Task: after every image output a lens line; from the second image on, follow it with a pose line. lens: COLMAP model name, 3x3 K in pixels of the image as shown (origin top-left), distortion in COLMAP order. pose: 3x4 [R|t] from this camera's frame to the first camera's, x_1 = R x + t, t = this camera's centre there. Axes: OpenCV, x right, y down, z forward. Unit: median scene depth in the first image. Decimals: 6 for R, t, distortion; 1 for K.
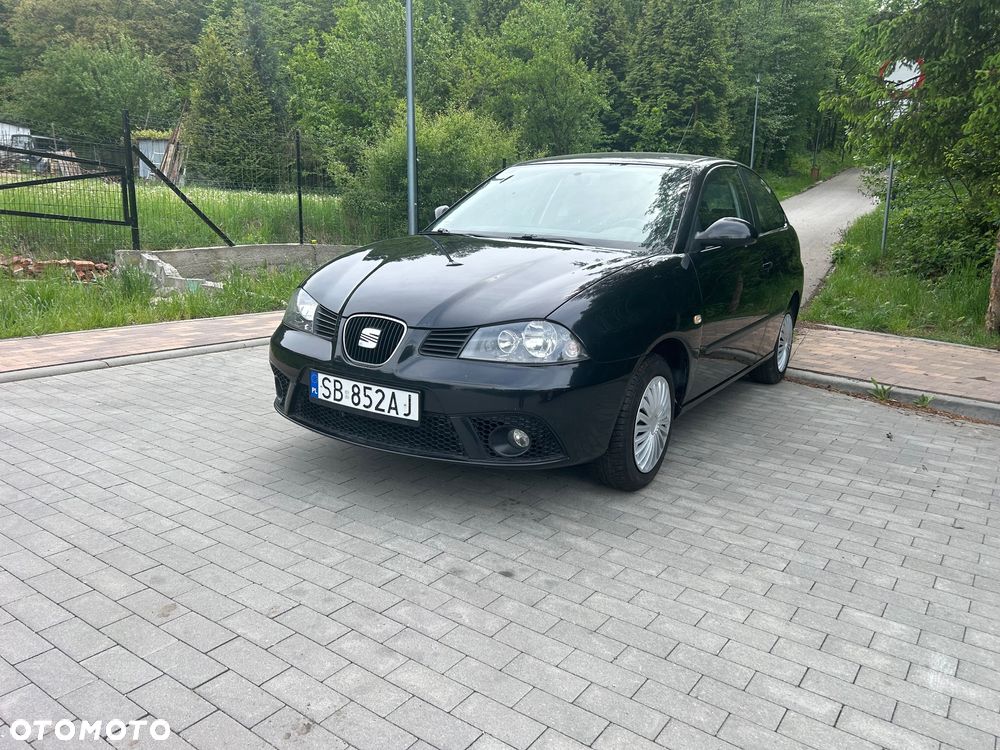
lens RADIAL K [[753.0, 0, 502.2], [0, 753.0, 374.5], [0, 0, 1]] dist [0.049273, -0.055911]
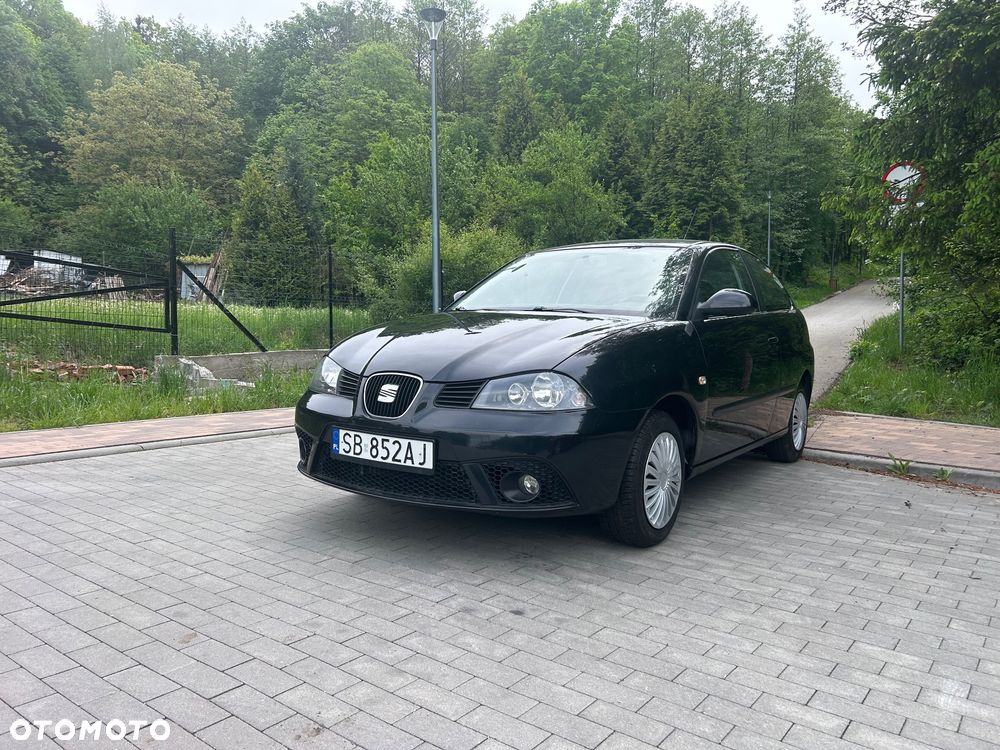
lens RADIAL K [[753.0, 0, 499.1], [0, 753.0, 370.5], [0, 0, 1]] dist [0.049273, -0.055911]
pose [[0.999173, -0.015029, -0.037775, 0.020593], [0.008916, 0.987548, -0.157062, 0.085057], [0.039665, 0.156596, 0.986866, -0.046695]]
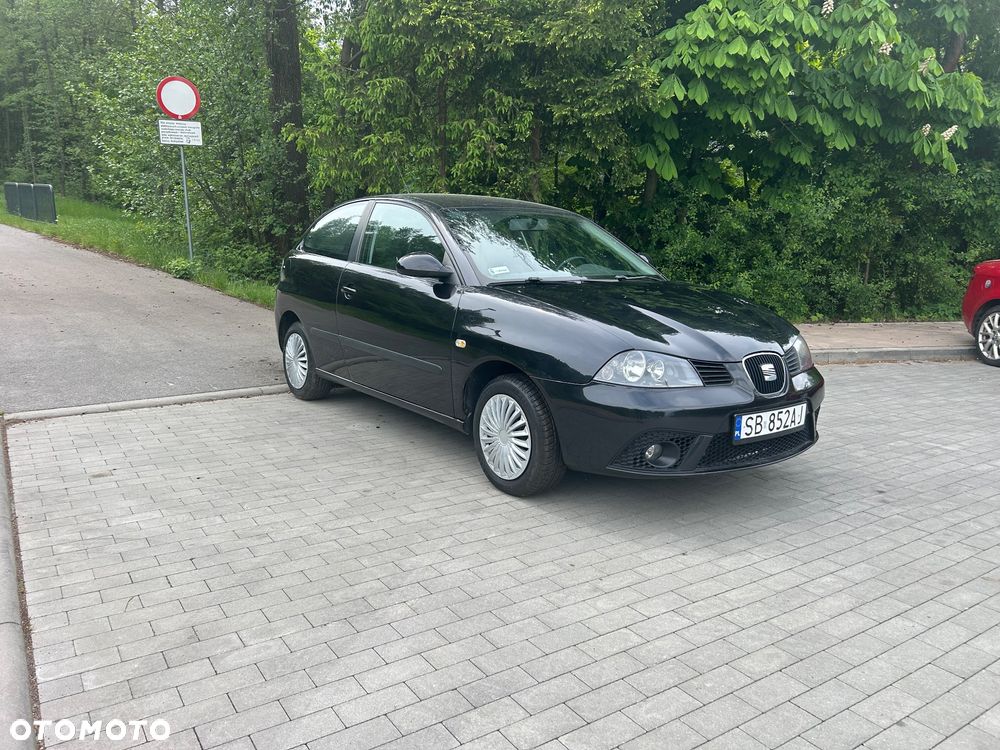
lens RADIAL K [[753.0, 0, 502.0], [0, 753.0, 379.6], [0, 0, 1]] dist [0.049273, -0.055911]
pose [[0.360400, -0.208079, 0.909294, -1.374779], [0.200740, 0.969263, 0.142239, -0.283579], [-0.910942, 0.131269, 0.391092, 0.887412]]
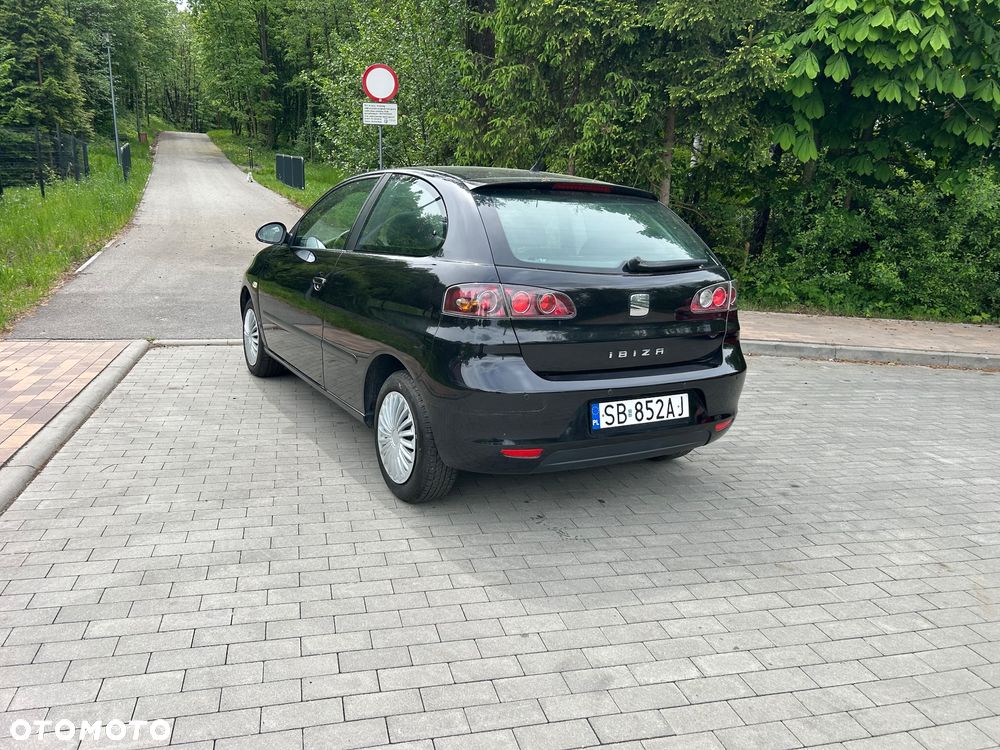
lens RADIAL K [[753.0, 0, 490.5], [0, 753.0, 375.4], [0, 0, 1]] dist [0.049273, -0.055911]
pose [[0.650405, -0.184648, 0.736803, -1.278906], [0.147063, 0.982261, 0.116343, -0.202246], [-0.745215, 0.032686, 0.666023, 0.337945]]
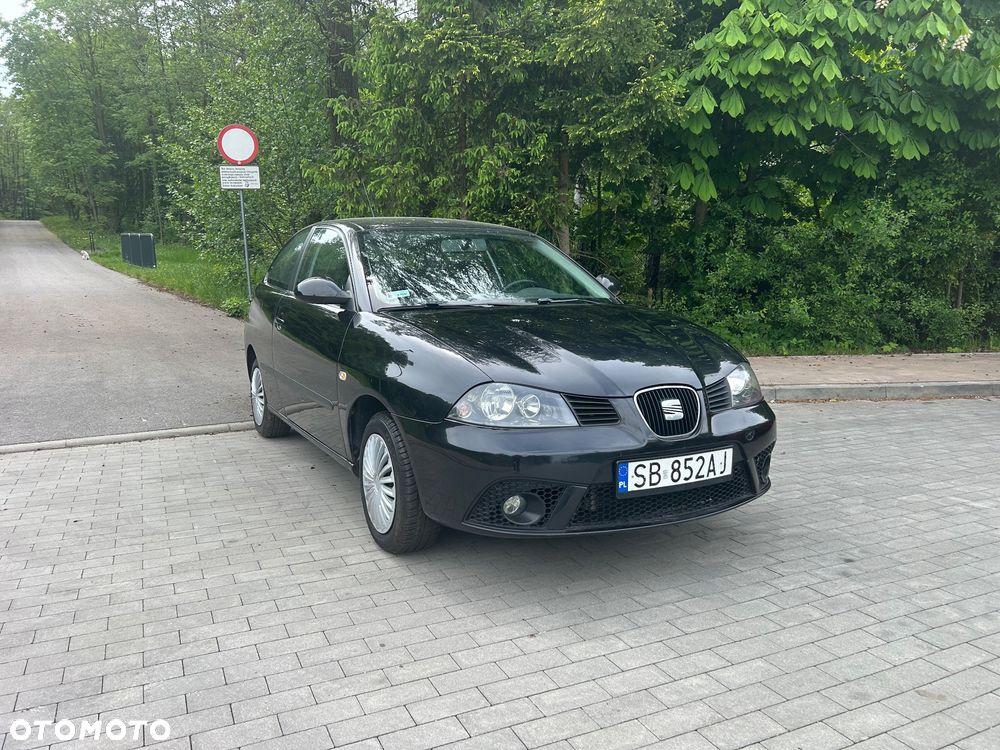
lens RADIAL K [[753.0, 0, 490.8], [0, 753.0, 377.3], [0, 0, 1]] dist [0.049273, -0.055911]
pose [[0.502701, -0.163553, 0.848848, -1.079028], [0.217423, 0.974295, 0.058962, -0.191625], [-0.836672, 0.154919, 0.525339, 0.655257]]
